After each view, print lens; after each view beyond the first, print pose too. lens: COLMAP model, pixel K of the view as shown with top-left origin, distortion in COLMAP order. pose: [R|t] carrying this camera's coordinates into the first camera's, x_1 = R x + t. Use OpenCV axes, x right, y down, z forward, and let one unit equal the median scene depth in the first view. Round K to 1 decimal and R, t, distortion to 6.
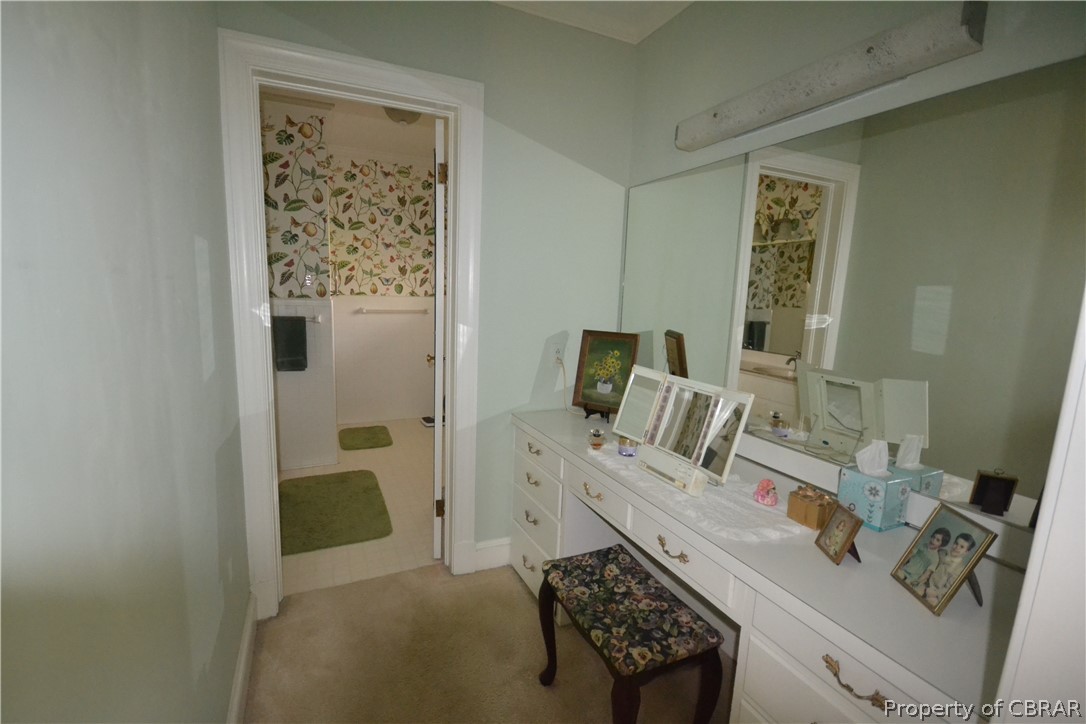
lens RADIAL K [[480.9, 0, 530.9], [0, 480.9, 358.8], [0, 0, 1]] dist [-0.003996, 0.000041]
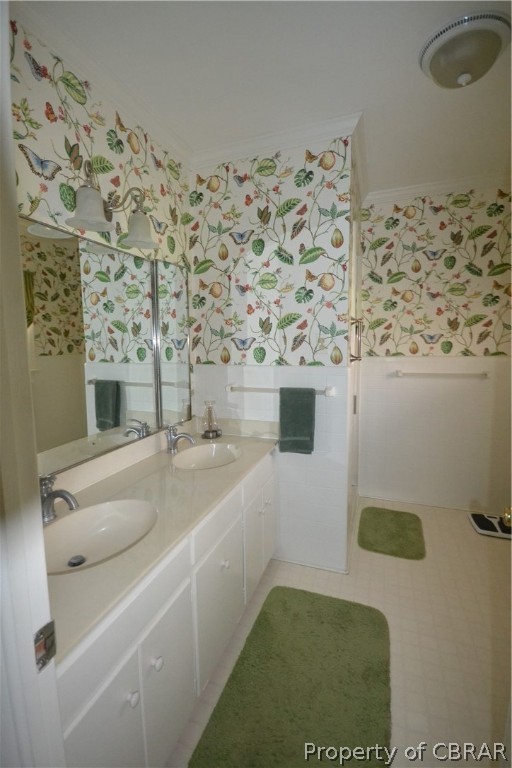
lens RADIAL K [[340.1, 0, 246.5], [0, 340.1, 378.8], [0, 0, 1]] dist [-0.003996, 0.000041]
pose [[0.694291, 0.034652, -0.718860, -0.099854], [-0.063701, 0.997879, -0.013422, -0.066103], [0.716870, 0.055111, 0.695025, 0.379650]]
